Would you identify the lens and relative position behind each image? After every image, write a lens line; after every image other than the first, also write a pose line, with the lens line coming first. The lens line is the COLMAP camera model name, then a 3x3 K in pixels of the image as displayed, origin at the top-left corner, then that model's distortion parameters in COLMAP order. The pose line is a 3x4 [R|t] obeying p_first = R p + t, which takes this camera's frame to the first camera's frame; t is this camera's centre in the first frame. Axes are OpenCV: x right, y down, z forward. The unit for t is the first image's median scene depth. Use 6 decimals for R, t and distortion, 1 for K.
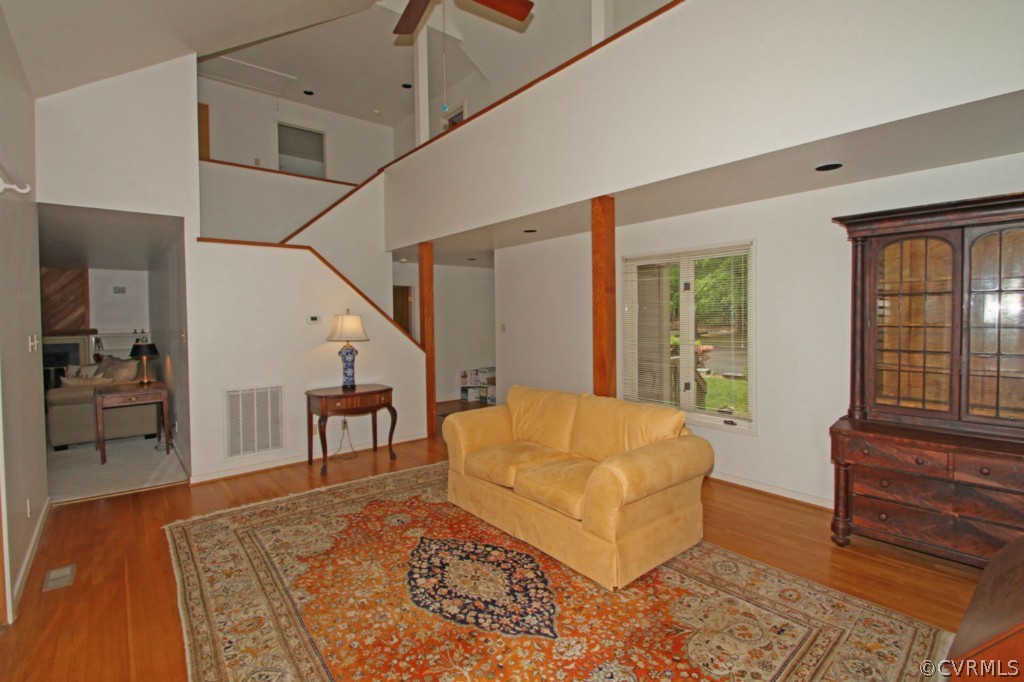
lens RADIAL K [[476.0, 0, 503.0], [0, 476.0, 333.4], [0, 0, 1]] dist [-0.019538, -0.000392]
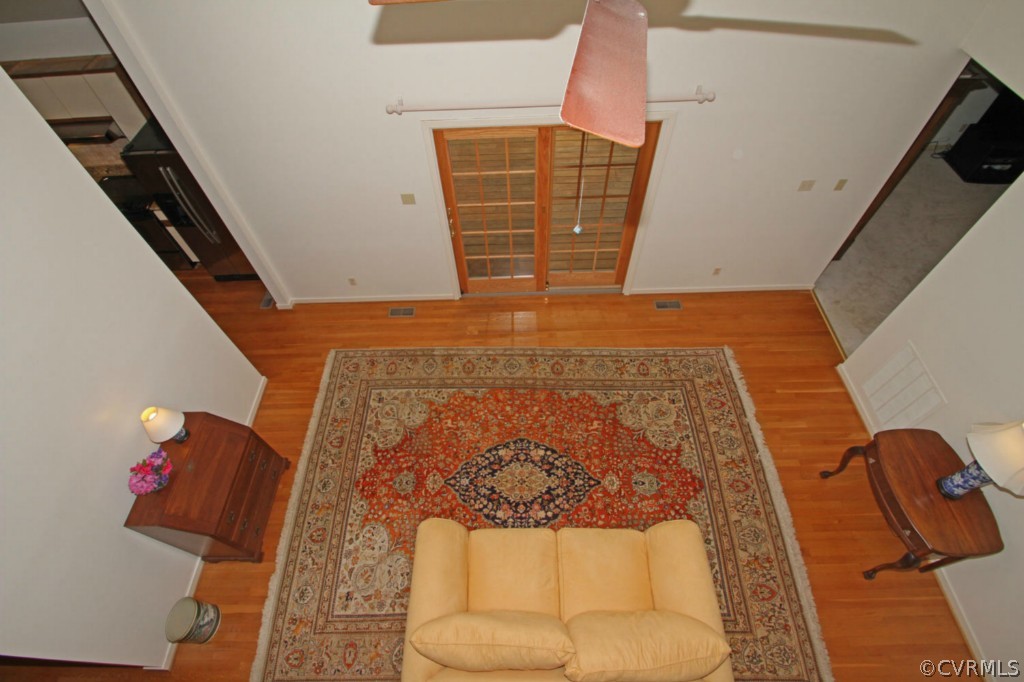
lens RADIAL K [[476.0, 0, 506.7], [0, 476.0, 334.6], [0, 0, 1]] dist [-0.019538, -0.000392]
pose [[-0.635419, 0.638543, -0.434172, 0.333463], [0.024190, 0.578463, 0.815350, -0.985266], [0.771788, 0.507586, -0.383013, 1.365370]]
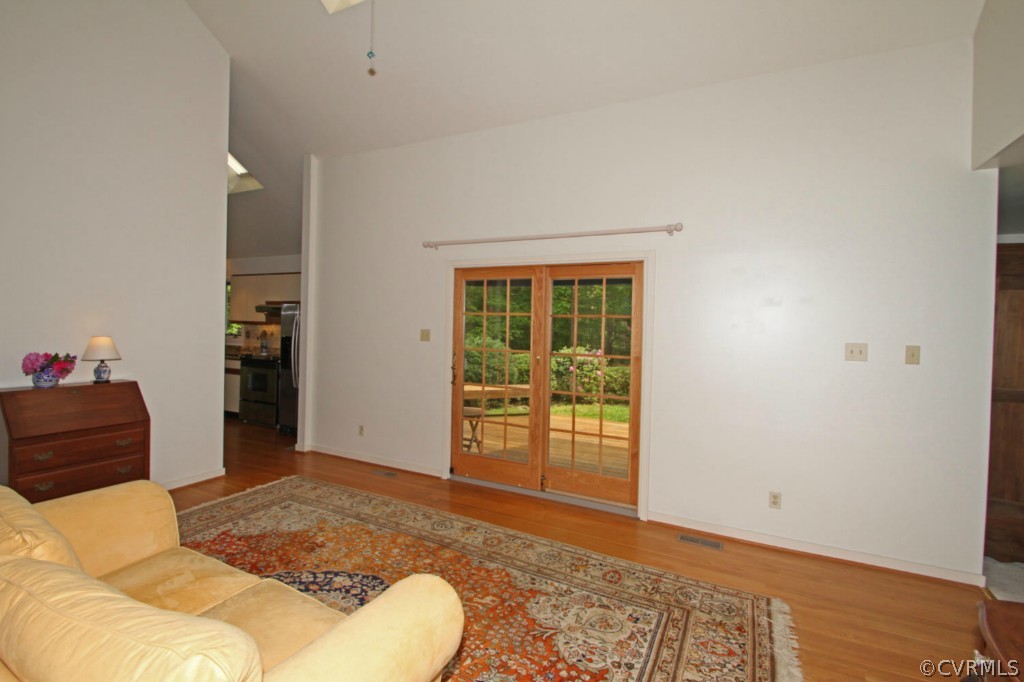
lens RADIAL K [[476.0, 0, 507.4], [0, 476.0, 331.1], [0, 0, 1]] dist [-0.019538, -0.000392]
pose [[-0.916634, -0.008416, -0.399638, -0.019250], [-0.032255, 0.998075, 0.052963, -0.062354], [0.398423, 0.061439, -0.915142, 2.008386]]
